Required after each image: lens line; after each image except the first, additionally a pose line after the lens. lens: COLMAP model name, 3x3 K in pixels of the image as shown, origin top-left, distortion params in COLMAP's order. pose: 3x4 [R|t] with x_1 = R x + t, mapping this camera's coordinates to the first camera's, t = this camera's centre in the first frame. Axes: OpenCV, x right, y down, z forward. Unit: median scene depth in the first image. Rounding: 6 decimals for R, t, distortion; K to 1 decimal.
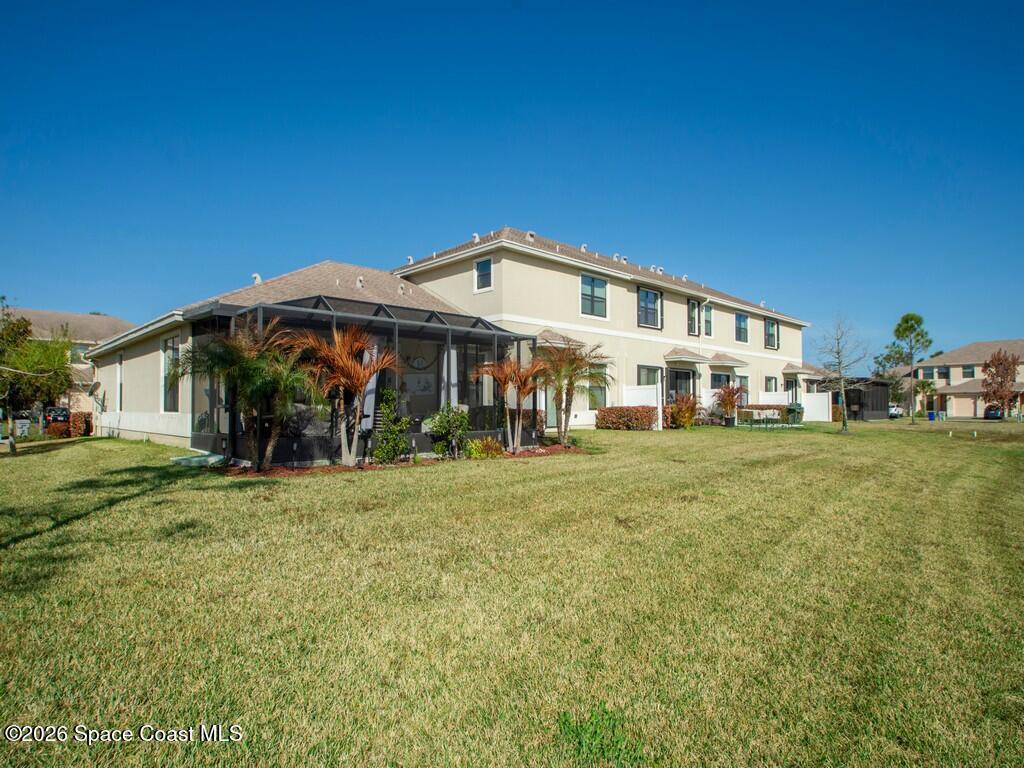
lens RADIAL K [[580.1, 0, 519.4], [0, 580.1, 386.5], [0, 0, 1]] dist [-0.008974, -0.001321]
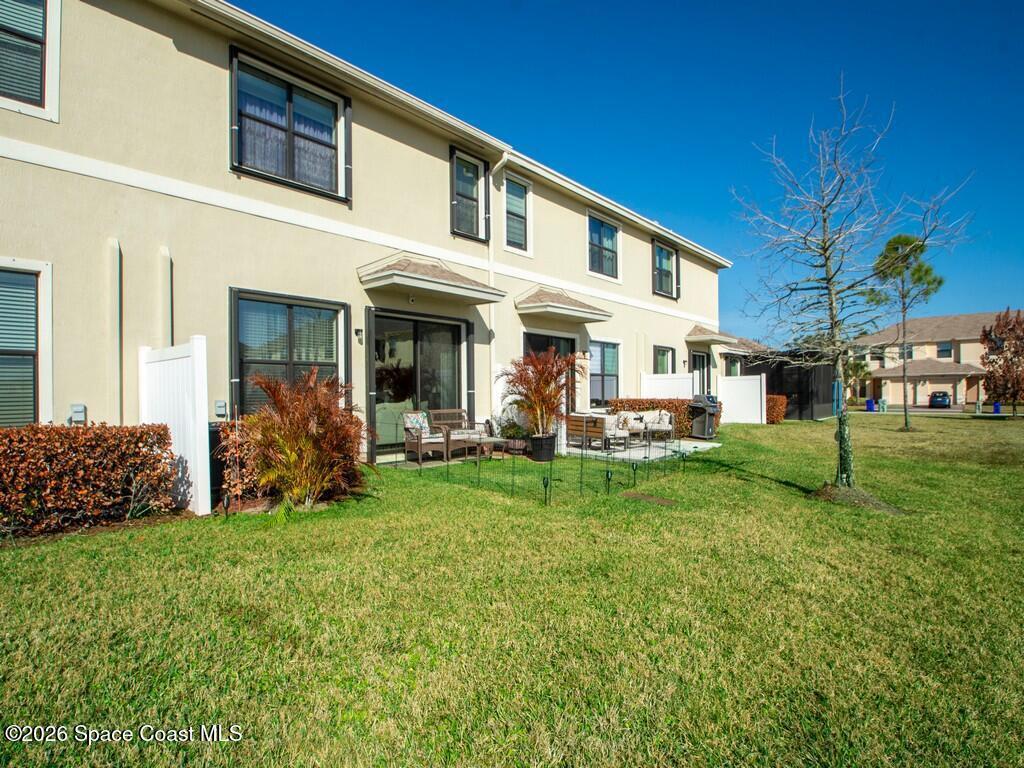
lens RADIAL K [[549.0, 0, 511.0], [0, 549.0, 383.8], [0, 0, 1]] dist [-0.013689, 0.002308]
pose [[0.995751, -0.006985, 0.091821, 0.234241], [0.005380, 0.999828, 0.017721, 0.008211], [-0.091929, -0.017152, 0.995618, 0.479688]]
